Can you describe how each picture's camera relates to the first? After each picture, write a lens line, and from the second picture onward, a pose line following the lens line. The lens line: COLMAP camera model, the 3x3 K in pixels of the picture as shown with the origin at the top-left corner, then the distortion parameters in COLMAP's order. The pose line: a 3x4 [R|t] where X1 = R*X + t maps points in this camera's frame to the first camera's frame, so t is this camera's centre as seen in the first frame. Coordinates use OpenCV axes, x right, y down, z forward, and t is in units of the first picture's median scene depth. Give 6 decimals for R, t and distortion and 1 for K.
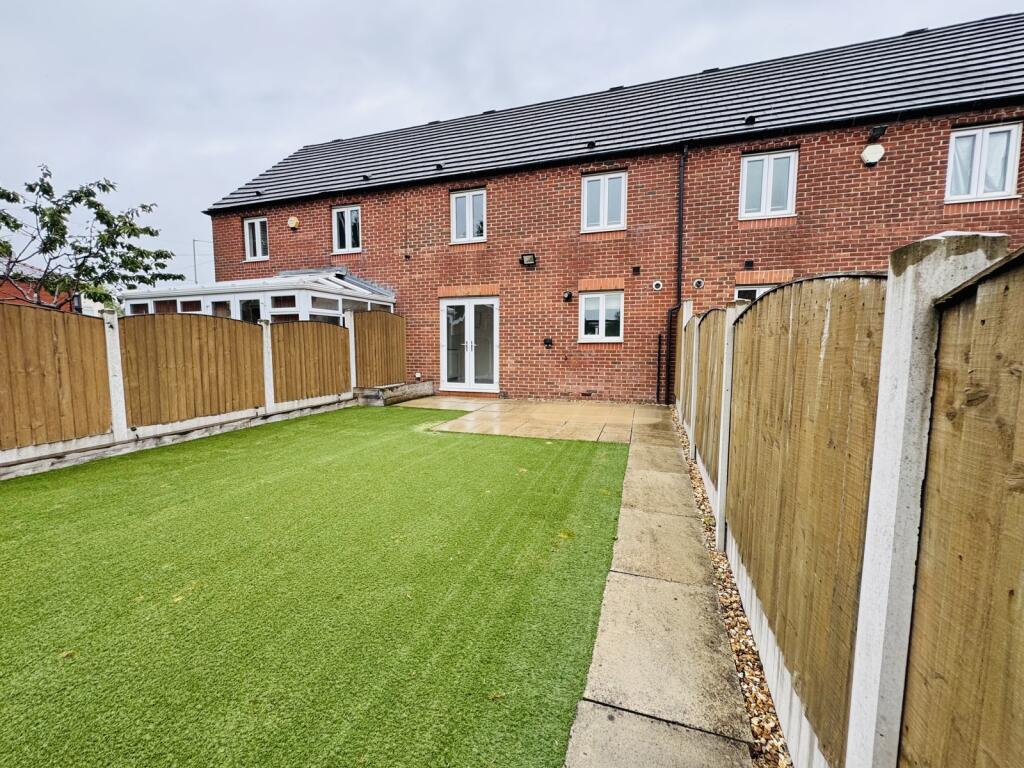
lens RADIAL K [[409.7, 0, 514.9], [0, 409.7, 384.3], [0, 0, 1]] dist [-0.005481, 0.000539]
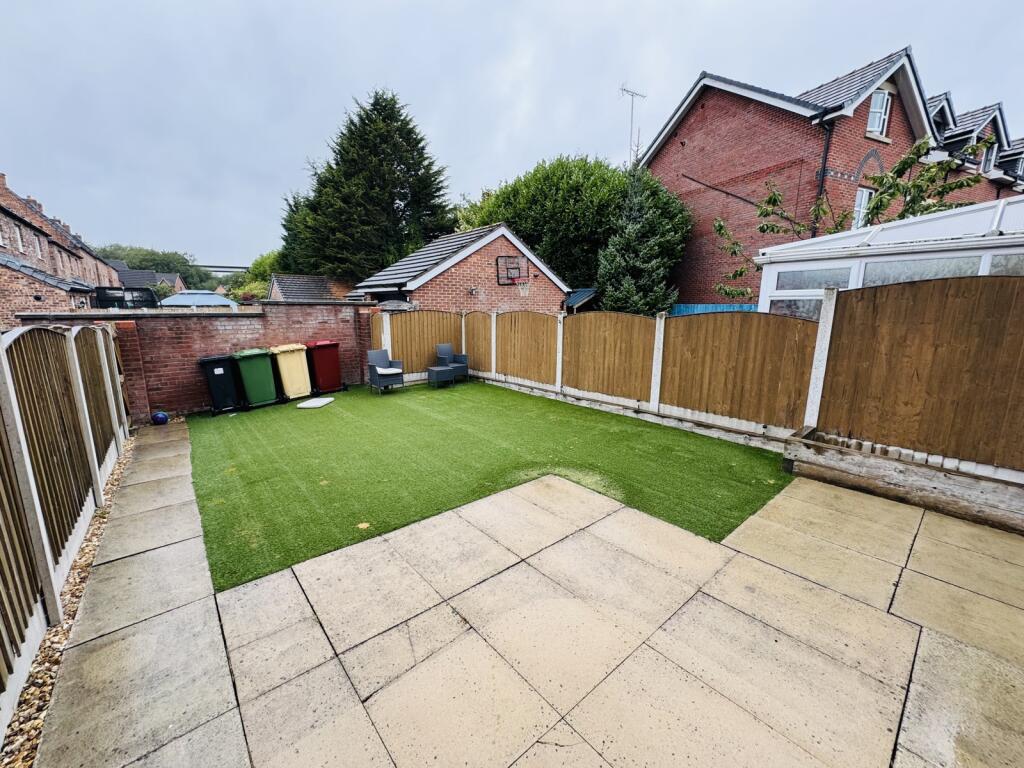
lens RADIAL K [[409.7, 0, 510.9], [0, 409.7, 383.7], [0, 0, 1]] dist [-0.005481, 0.000539]
pose [[-0.530192, 0.148177, -0.834829, 0.385631], [-0.089383, 0.969356, 0.228821, -0.190513], [0.843153, 0.195939, -0.500700, 1.247574]]
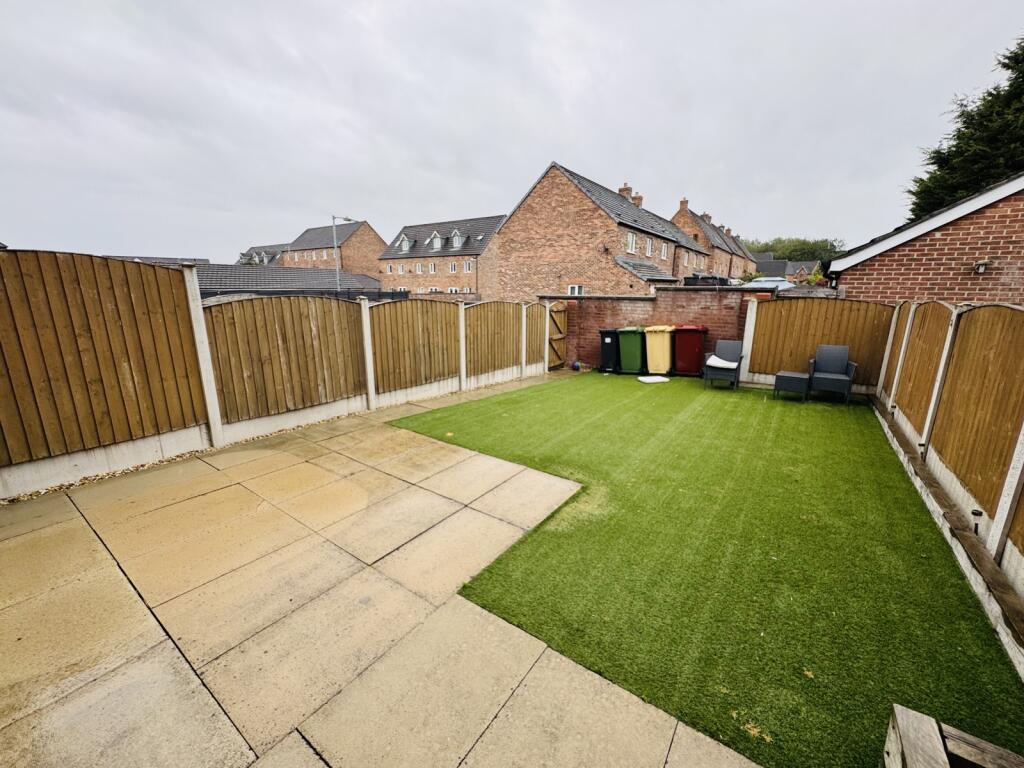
lens RADIAL K [[409.7, 0, 510.8], [0, 409.7, 384.3], [0, 0, 1]] dist [-0.005481, 0.000539]
pose [[-0.951351, -0.082664, 0.296812, -0.301399], [0.016115, 0.948669, 0.315861, -0.224309], [-0.307687, 0.305278, -0.901185, 1.532438]]
